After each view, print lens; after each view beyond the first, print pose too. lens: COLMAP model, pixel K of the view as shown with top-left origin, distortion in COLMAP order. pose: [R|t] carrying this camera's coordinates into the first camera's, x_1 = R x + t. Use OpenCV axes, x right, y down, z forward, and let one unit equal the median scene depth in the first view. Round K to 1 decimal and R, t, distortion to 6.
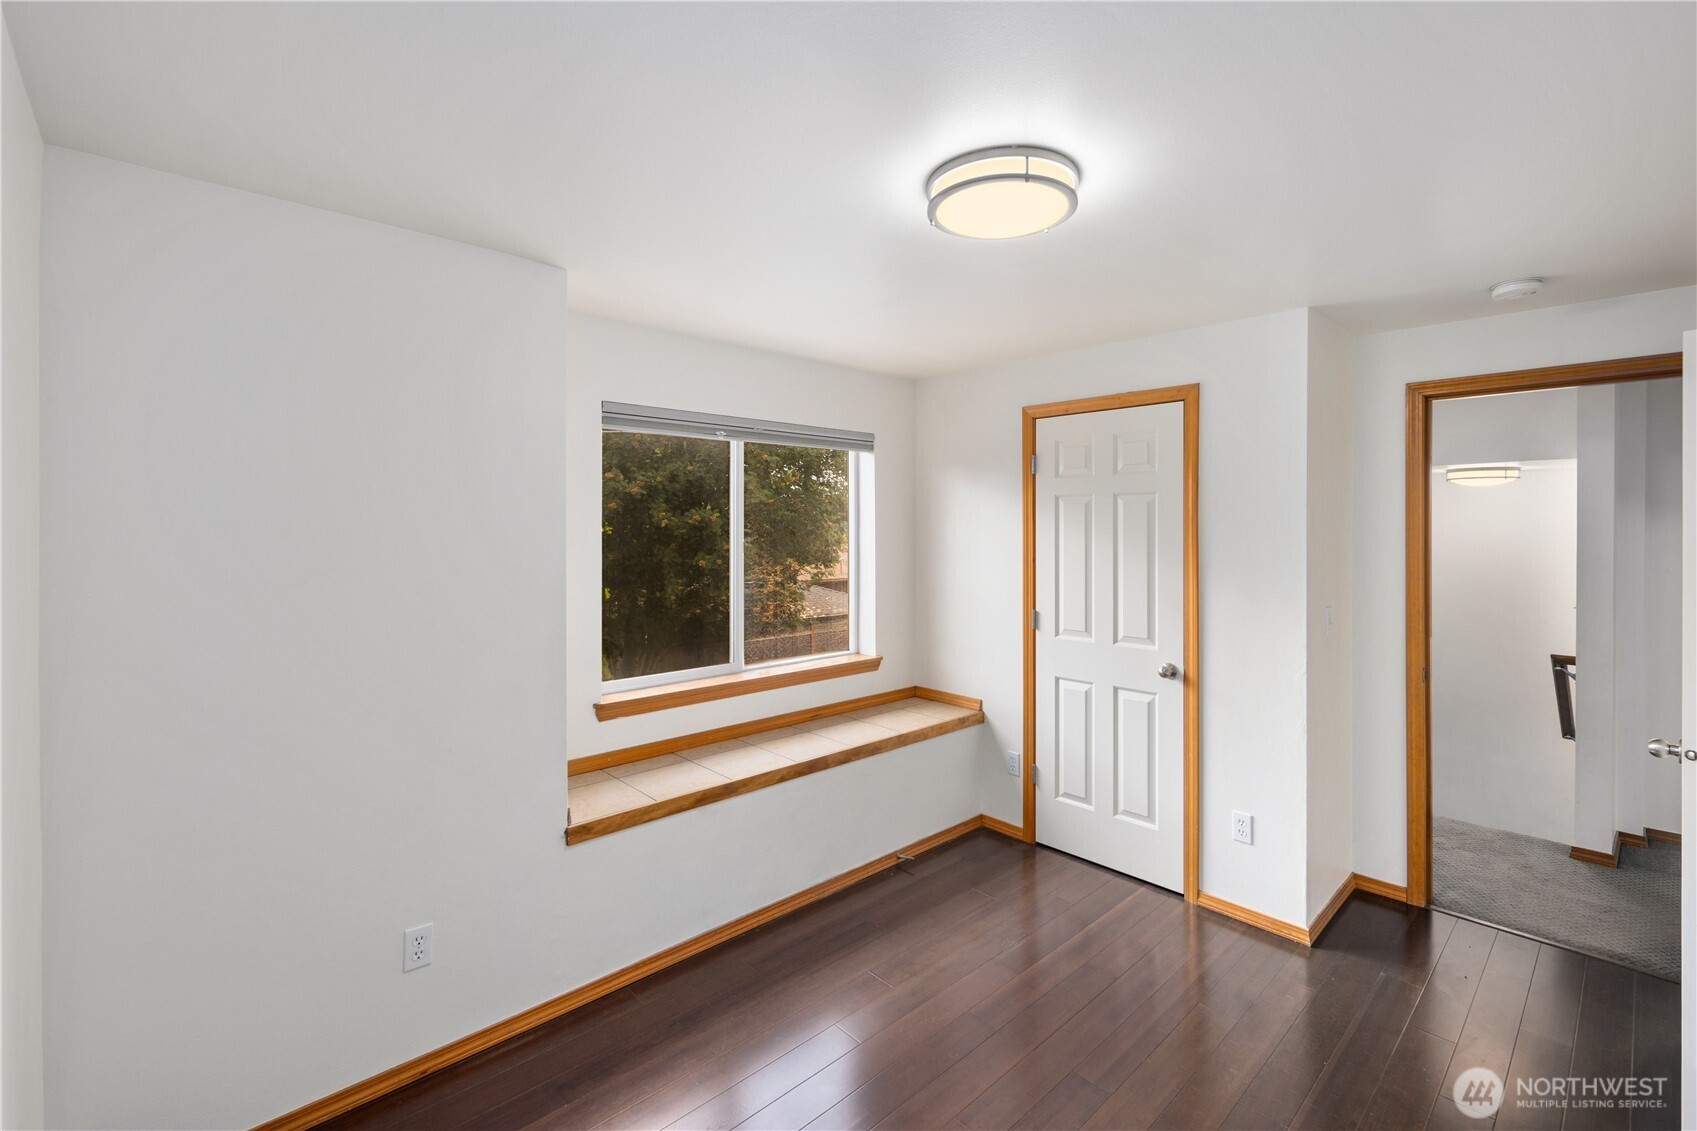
lens RADIAL K [[746.1, 0, 852.9], [0, 746.1, 529.3], [0, 0, 1]] dist [0.000461, -0.000029]
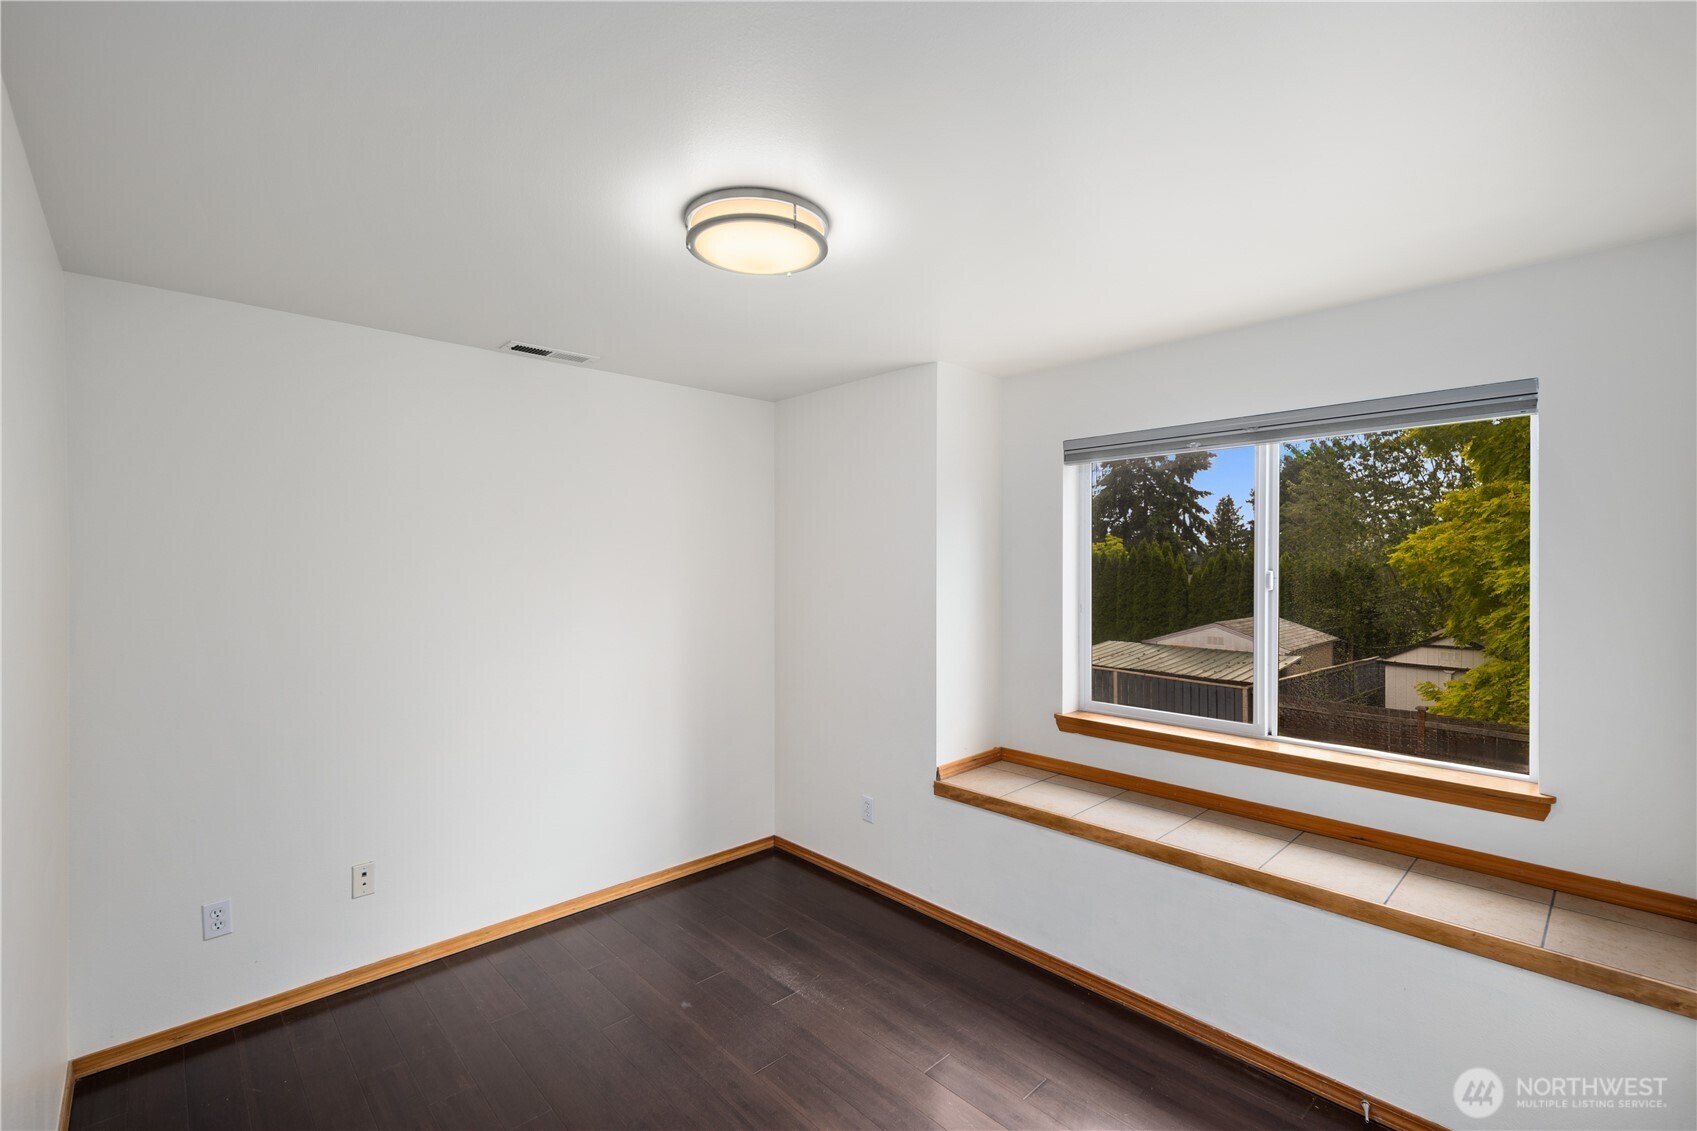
lens RADIAL K [[740.6, 0, 856.8], [0, 740.6, 561.1], [0, 0, 1]] dist [-0.000006, -0.000579]
pose [[0.004095, 0.003434, -0.999986, 0.751355], [0.002500, 0.999991, 0.003444, 0.000714], [0.999988, -0.002514, 0.004086, 0.684702]]
